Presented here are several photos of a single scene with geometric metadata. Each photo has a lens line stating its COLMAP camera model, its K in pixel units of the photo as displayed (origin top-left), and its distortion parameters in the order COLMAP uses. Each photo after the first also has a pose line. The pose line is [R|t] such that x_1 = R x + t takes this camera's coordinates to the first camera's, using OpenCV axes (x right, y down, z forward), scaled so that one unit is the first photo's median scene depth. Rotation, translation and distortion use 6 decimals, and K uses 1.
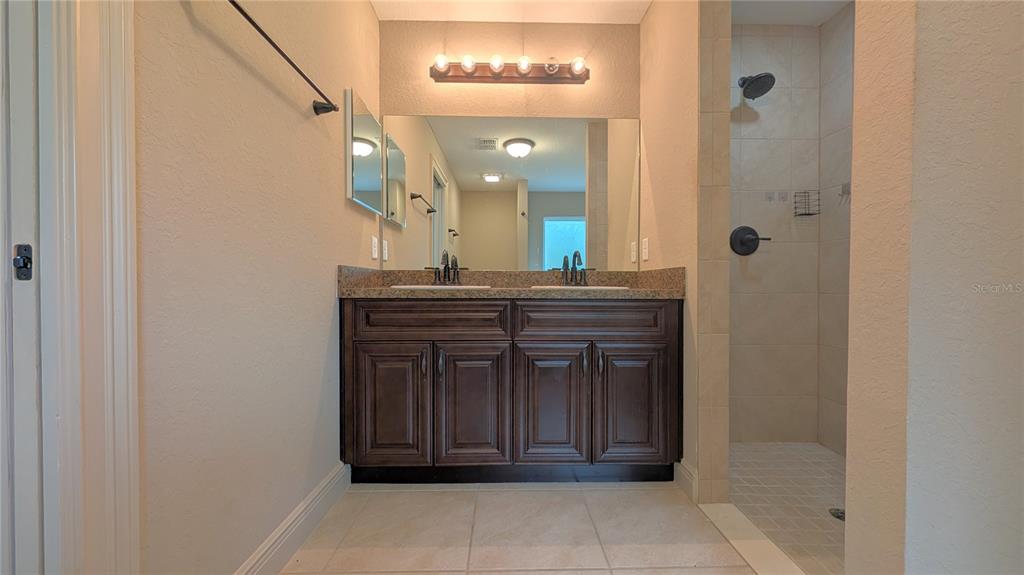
lens RADIAL K [[370.7, 0, 512.5], [0, 370.7, 282.8], [0, 0, 1]] dist [-0.002664, -0.000176]
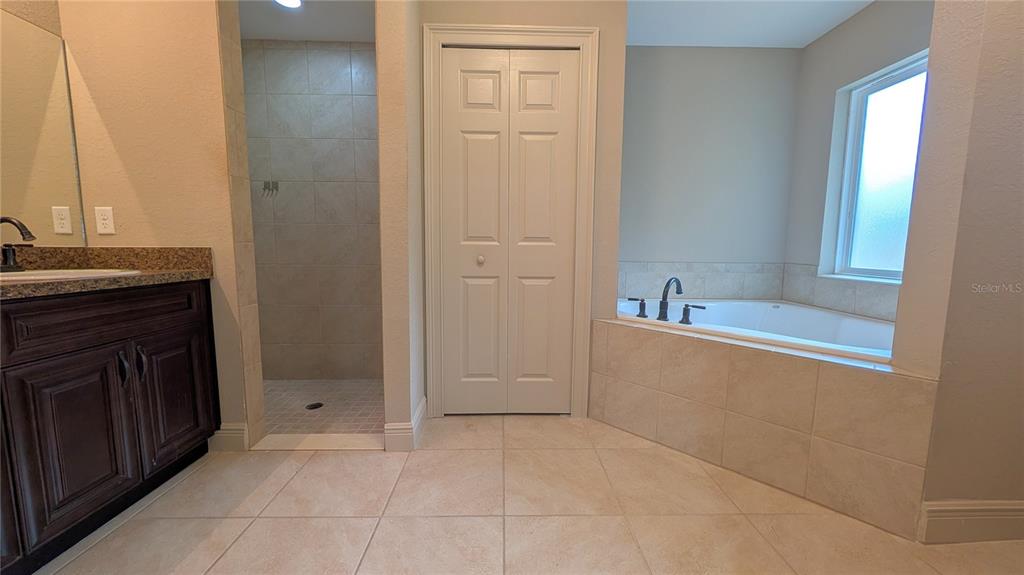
lens RADIAL K [[370.7, 0, 513.8], [0, 370.7, 288.0], [0, 0, 1]] dist [-0.002664, -0.000176]
pose [[-0.014159, -0.112074, 0.993599, -0.595641], [-0.008364, 0.993677, 0.111964, -0.053566], [-0.999865, -0.006725, -0.015007, 0.161418]]
